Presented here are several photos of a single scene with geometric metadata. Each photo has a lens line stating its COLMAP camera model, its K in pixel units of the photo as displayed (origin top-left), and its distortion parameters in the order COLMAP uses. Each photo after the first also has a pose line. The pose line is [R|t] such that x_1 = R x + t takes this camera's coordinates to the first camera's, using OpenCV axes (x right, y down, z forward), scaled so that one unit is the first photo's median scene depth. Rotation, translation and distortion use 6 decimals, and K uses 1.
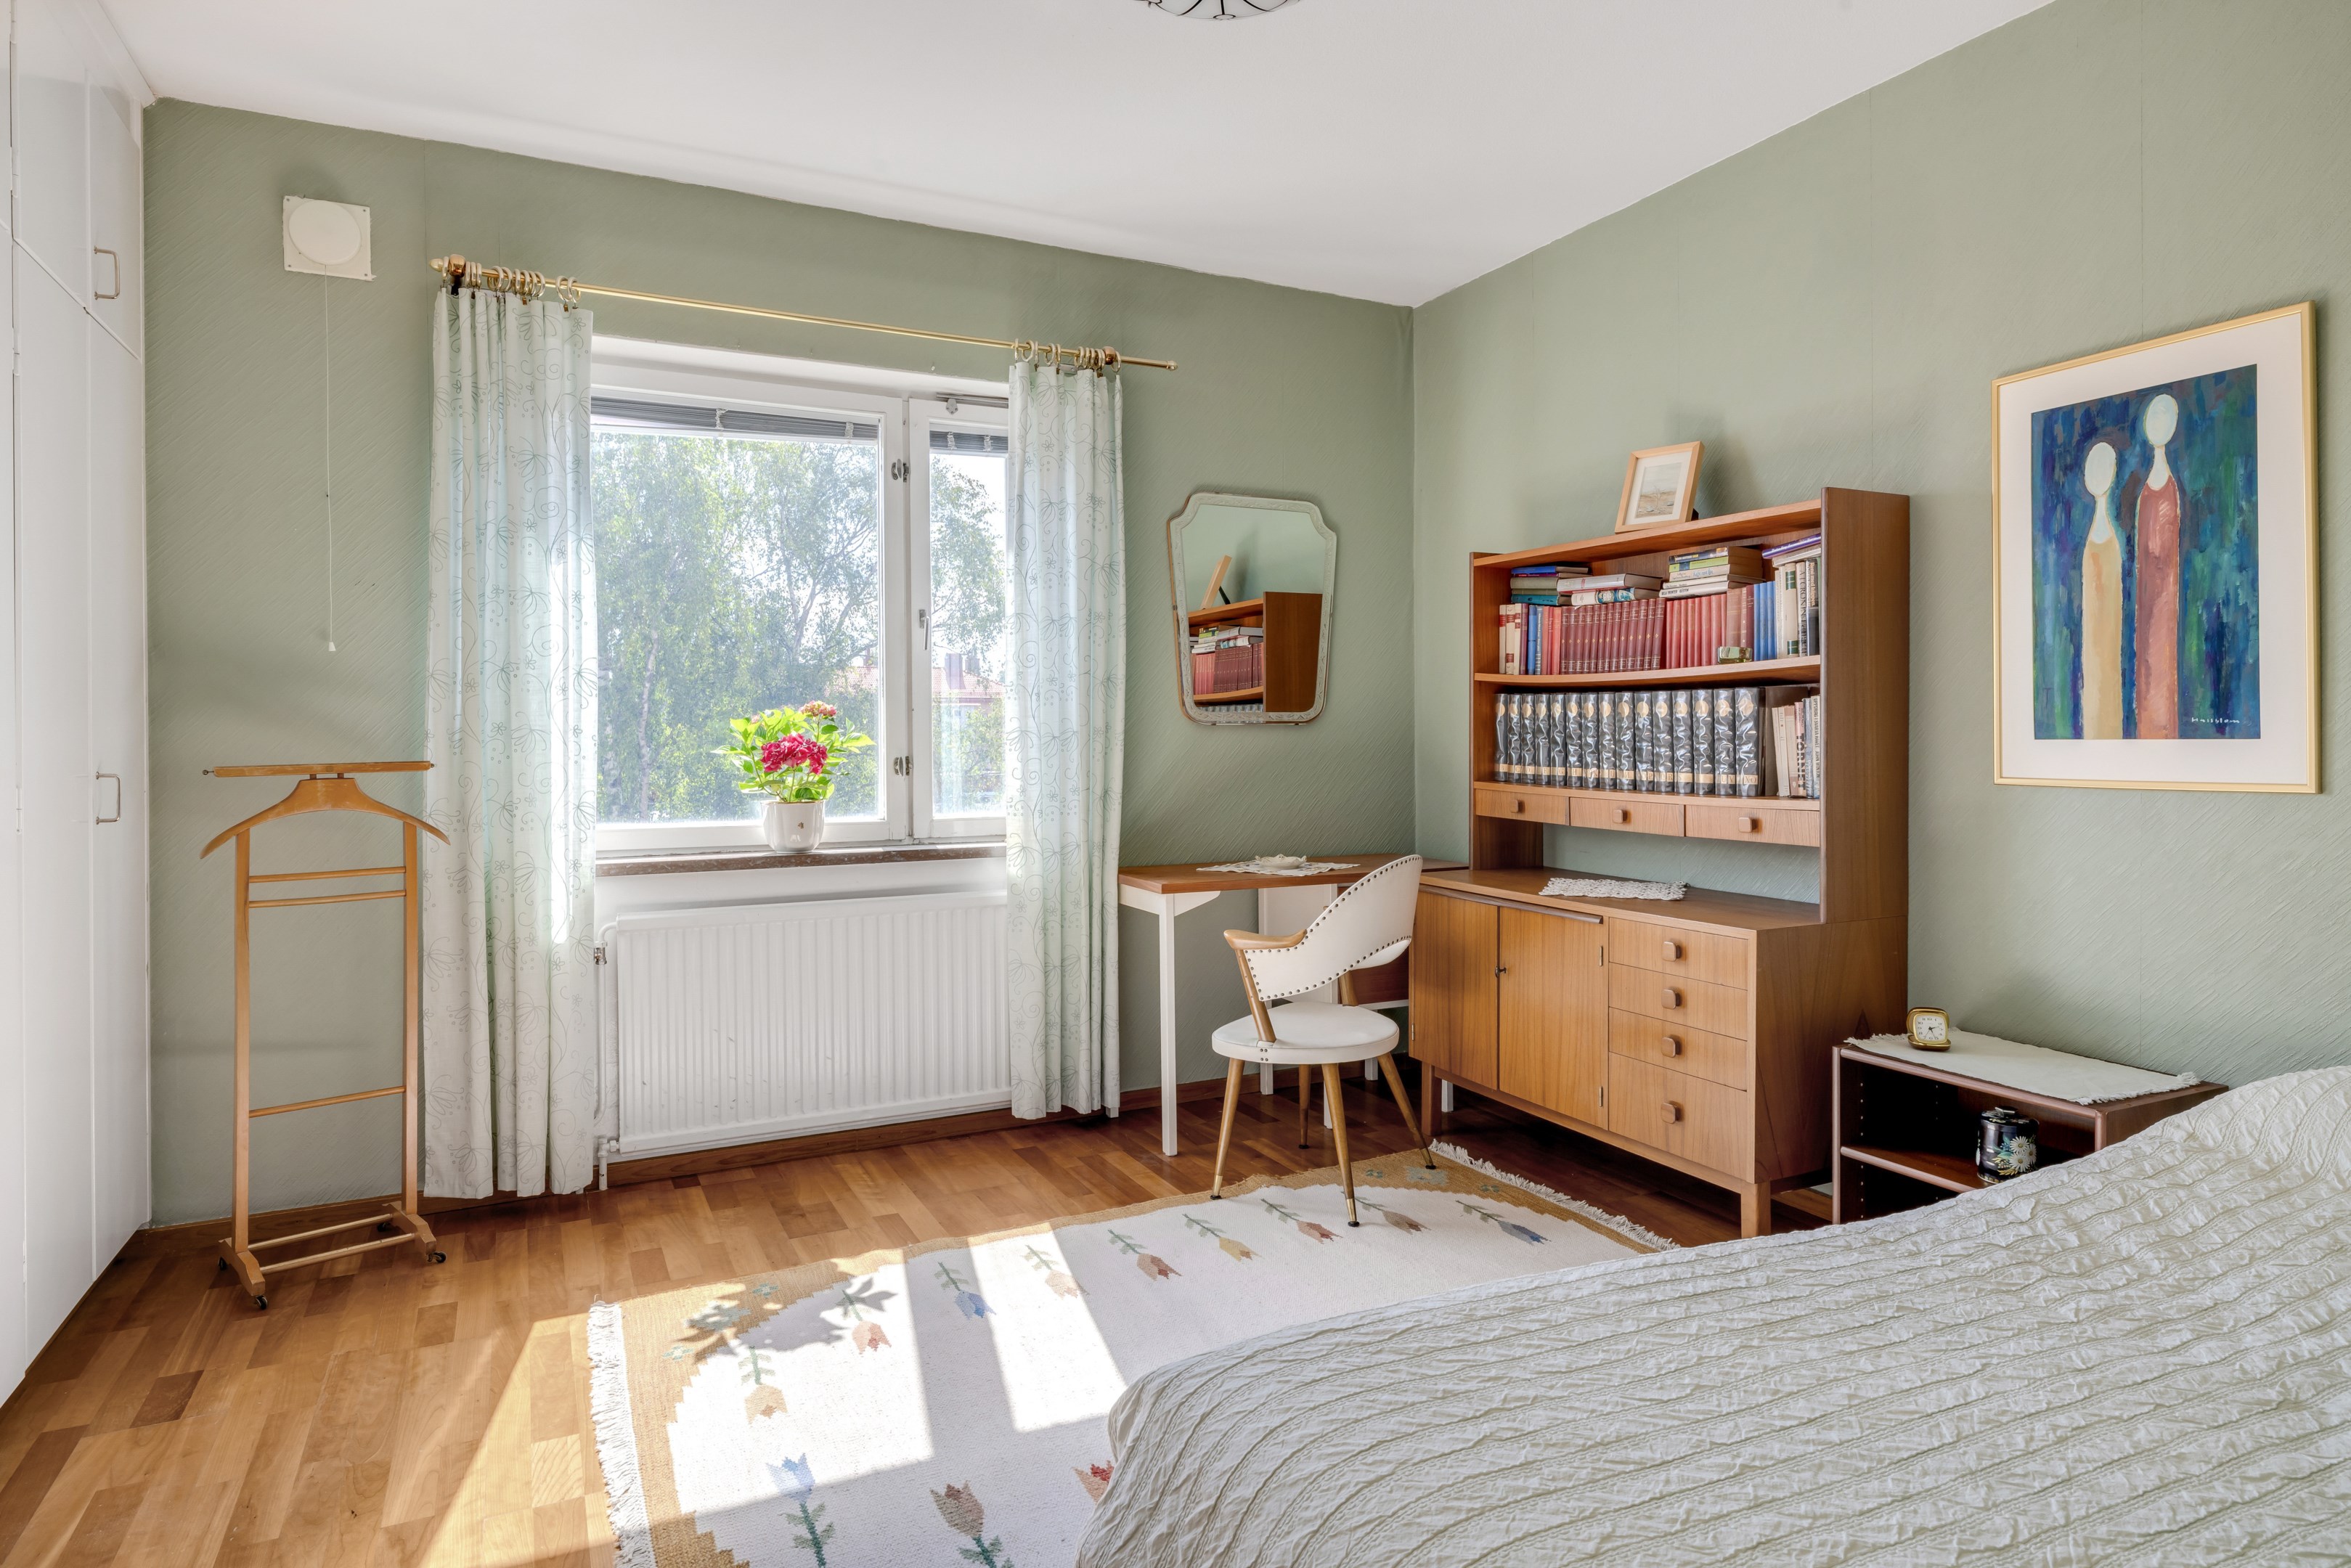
lens RADIAL K [[1316.2, 0, 1181.3], [0, 1316.2, 734.6], [0, 0, 1]] dist [-0.000987, 0.001073]
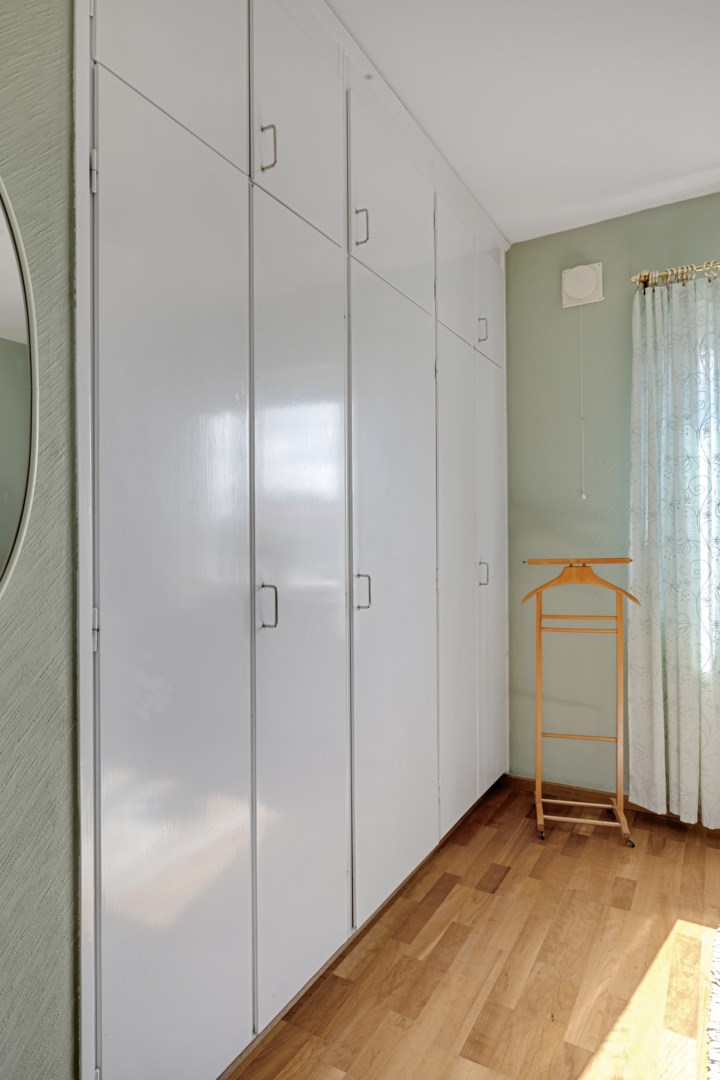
lens RADIAL K [[602.1, 0, 379.3], [0, 602.1, 537.1], [0, 0, 1]] dist [0.000488, 0.002428]
pose [[0.545560, -0.004601, -0.838059, -0.075885], [0.005289, 0.999984, -0.002046, -0.008508], [0.838055, -0.003316, 0.545576, 0.281178]]
